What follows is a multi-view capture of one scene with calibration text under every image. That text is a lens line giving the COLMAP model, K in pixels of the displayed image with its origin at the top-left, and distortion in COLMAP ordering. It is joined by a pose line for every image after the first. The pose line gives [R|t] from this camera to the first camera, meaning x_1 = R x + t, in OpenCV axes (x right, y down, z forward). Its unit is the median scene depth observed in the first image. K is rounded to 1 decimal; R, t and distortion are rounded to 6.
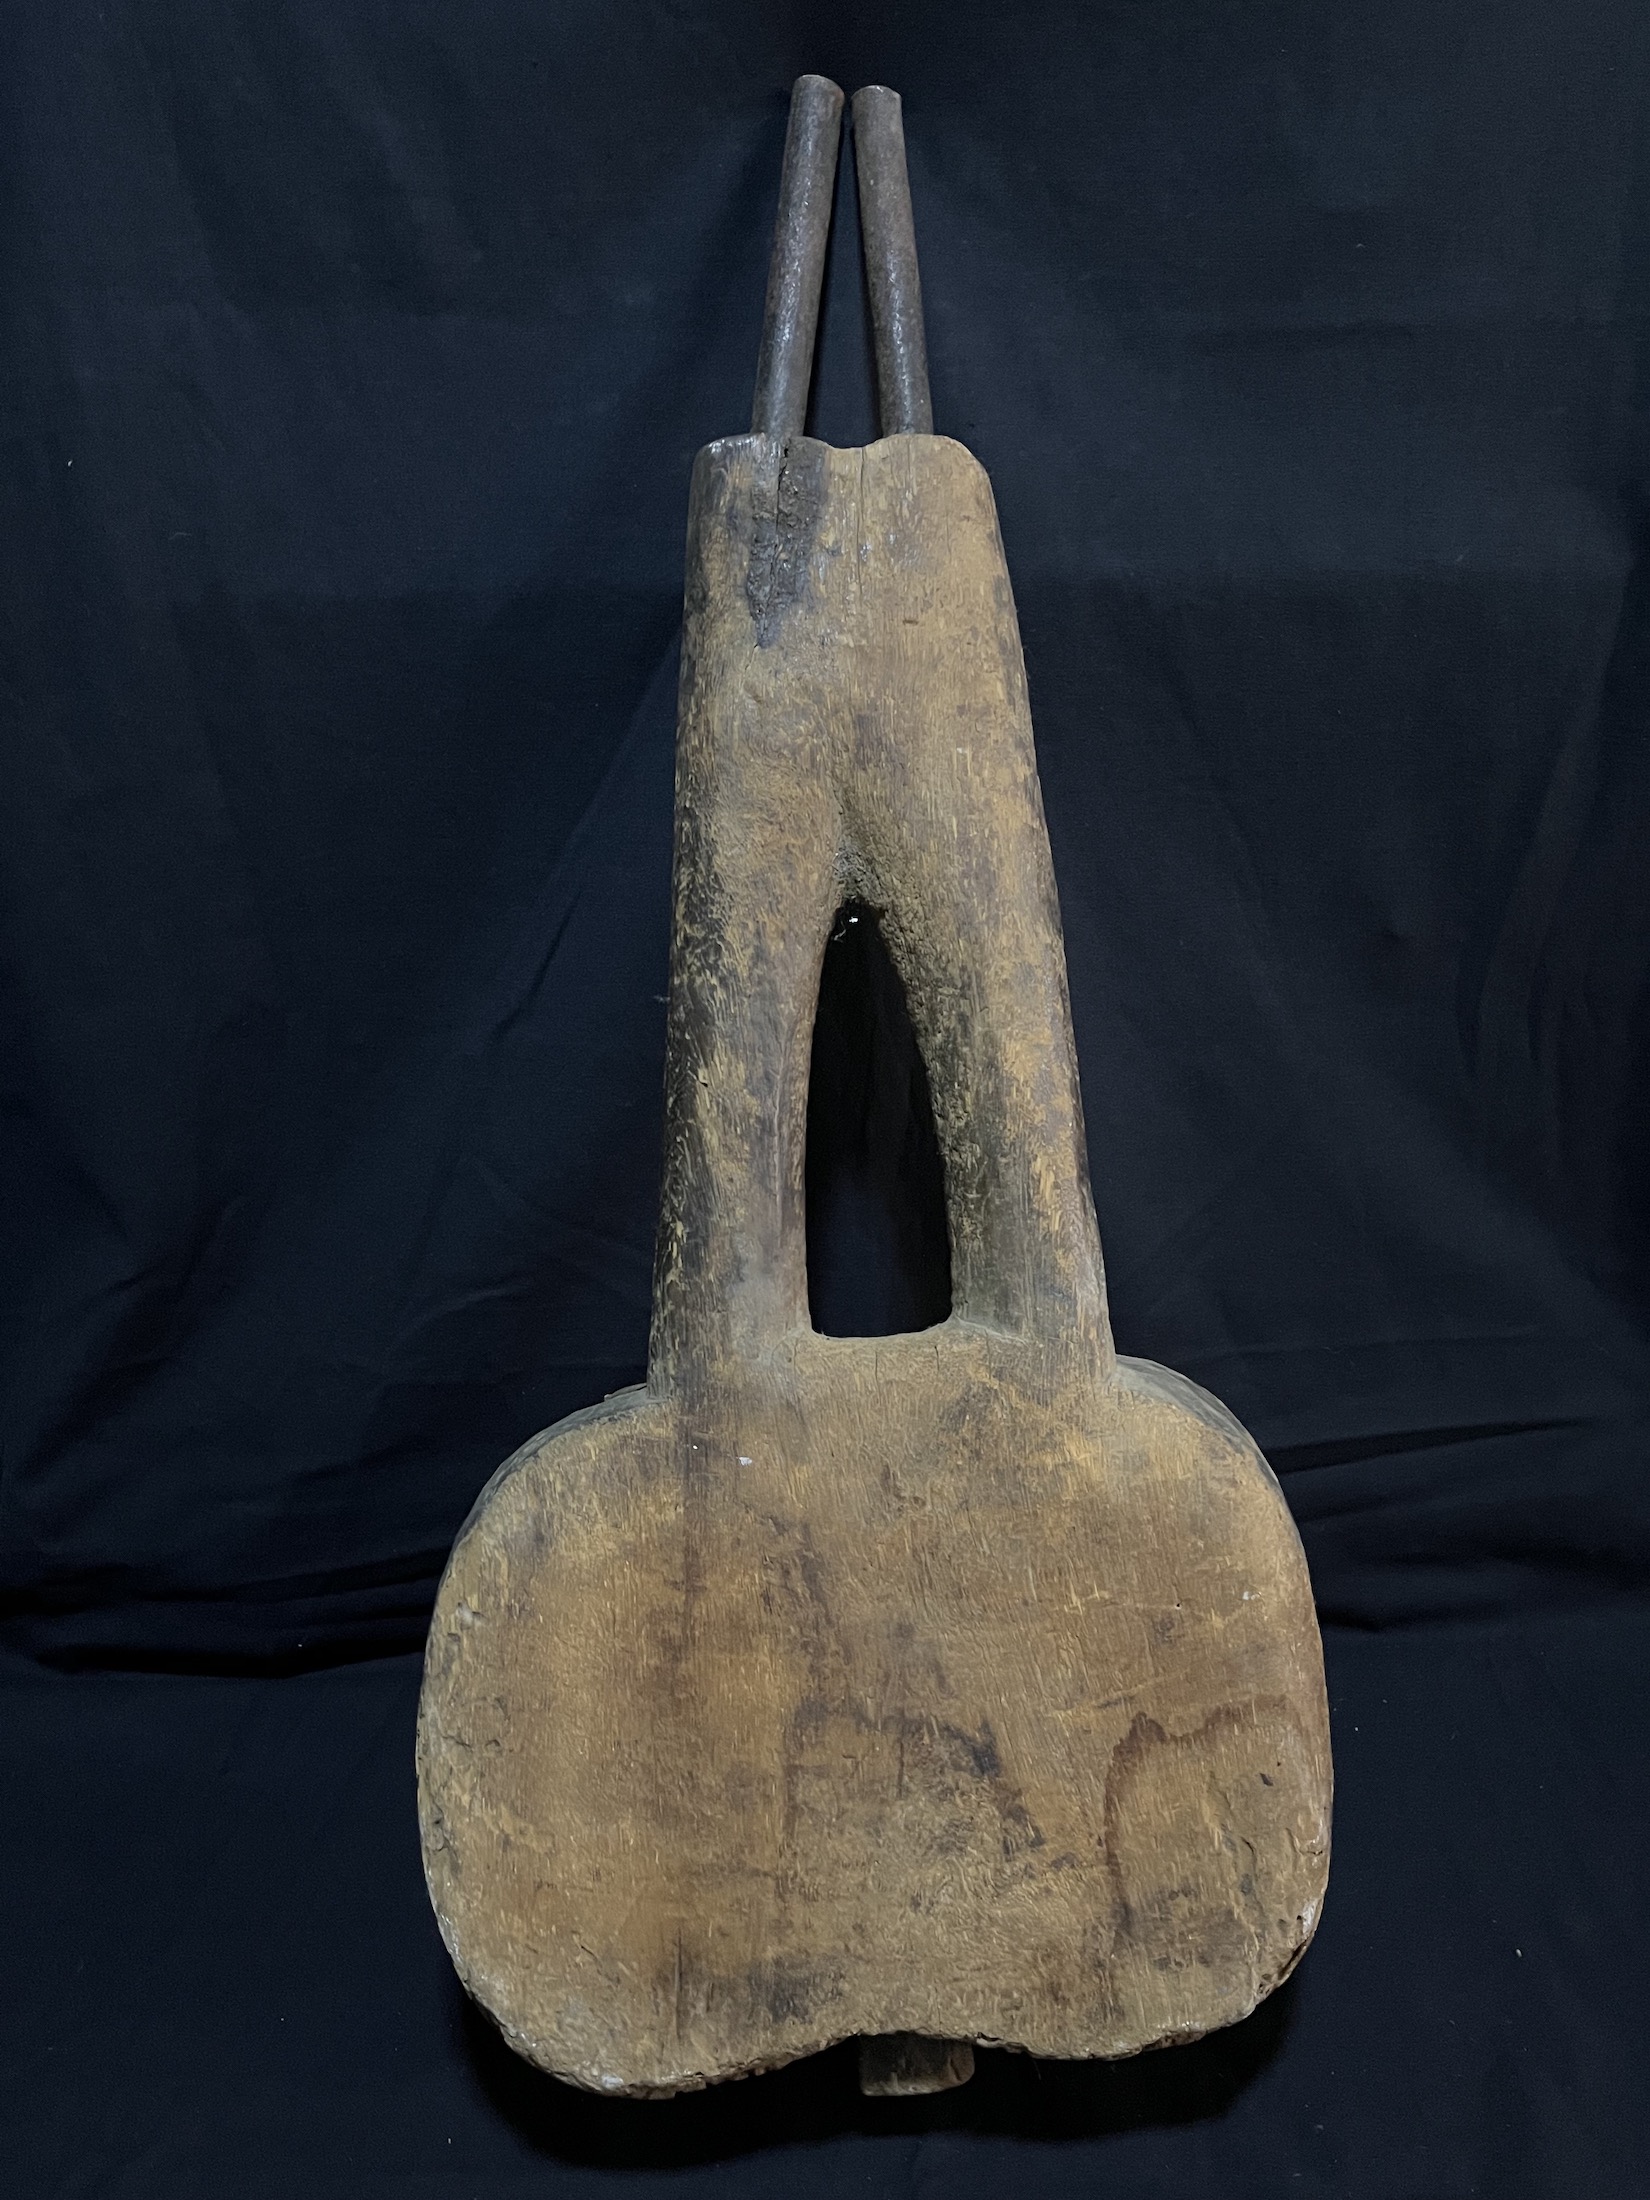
lens RADIAL K [[1606.0, 0, 825.0], [0, 1606.0, 1100.0], [0, 0, 1]] dist [0.074289, -0.108506]
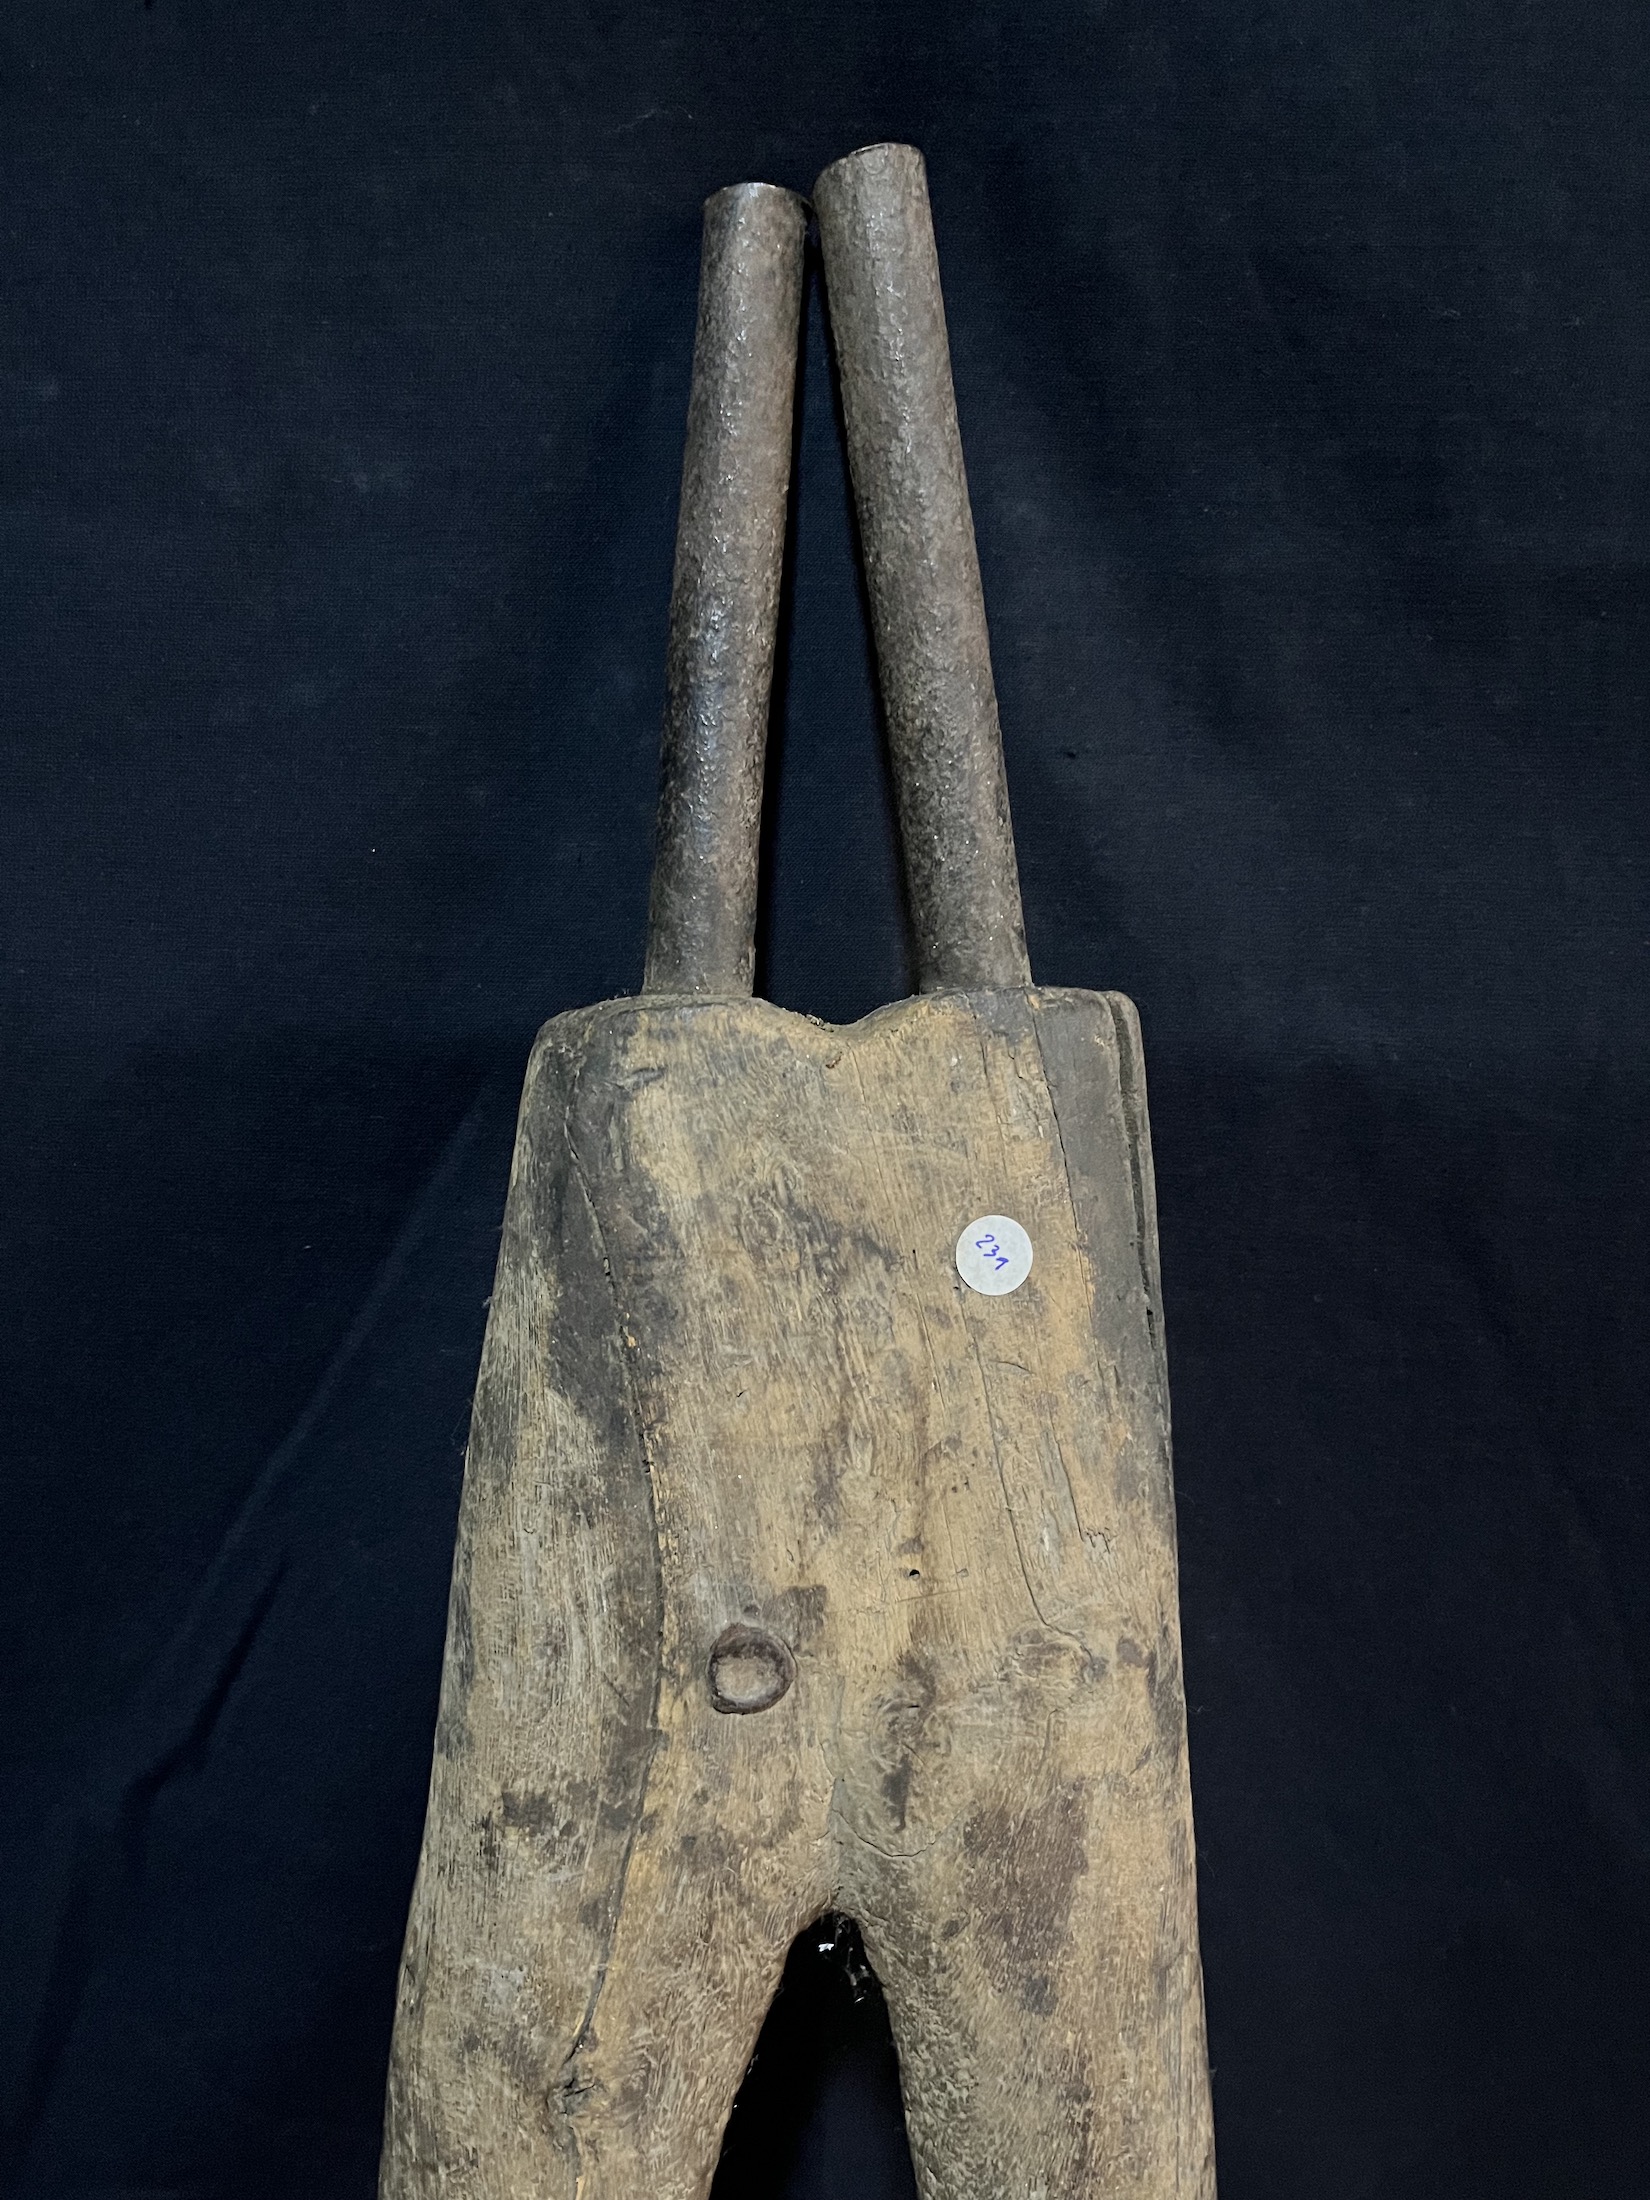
lens RADIAL K [[1657.4, 0, 825.0], [0, 1657.4, 1100.0], [0, 0, 1]] dist [0.046303, -0.077425]
pose [[0.995574, 0.047203, -0.081272, 0.065626], [-0.047811, 0.998841, -0.005549, -0.314432], [0.080916, 0.009410, 0.996677, 0.519381]]
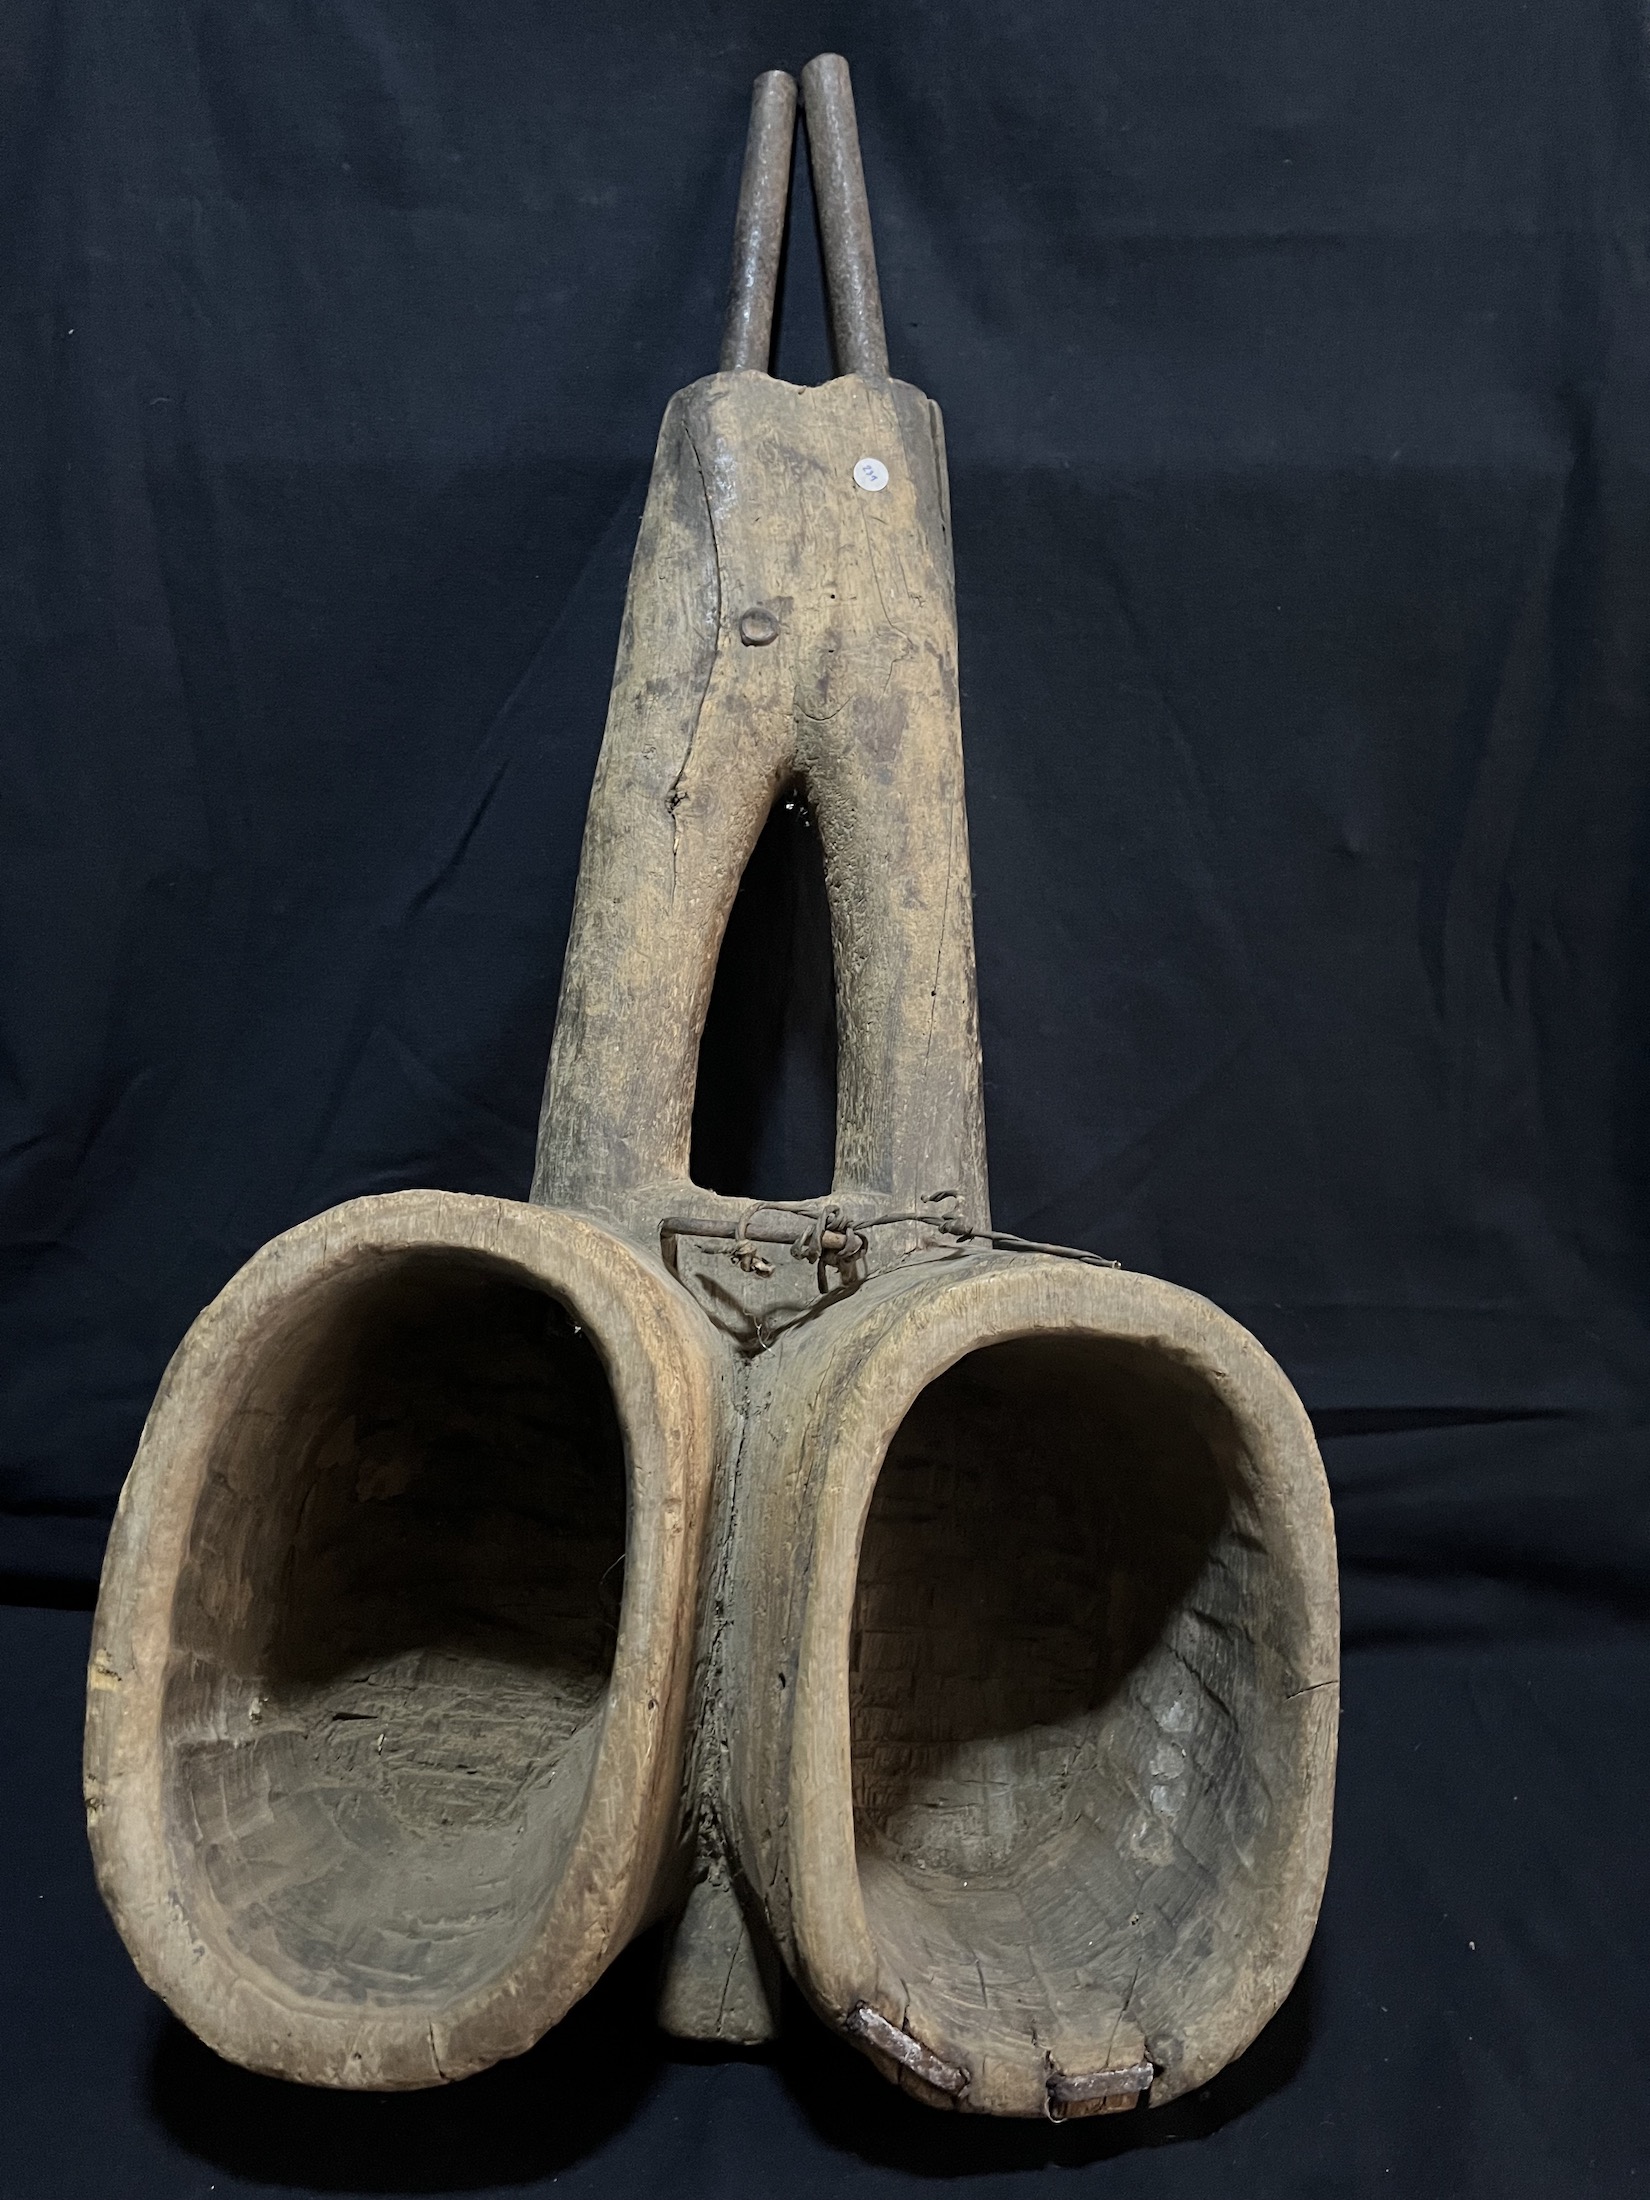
lens RADIAL K [[1606.0, 0, 825.0], [0, 1606.0, 1100.0], [0, 0, 1]] dist [0.074289, -0.108506]
pose [[0.995594, 0.050691, -0.078891, 0.145467], [-0.065460, 0.978090, -0.197623, 0.287865], [0.067145, 0.201916, 0.977098, 0.083103]]
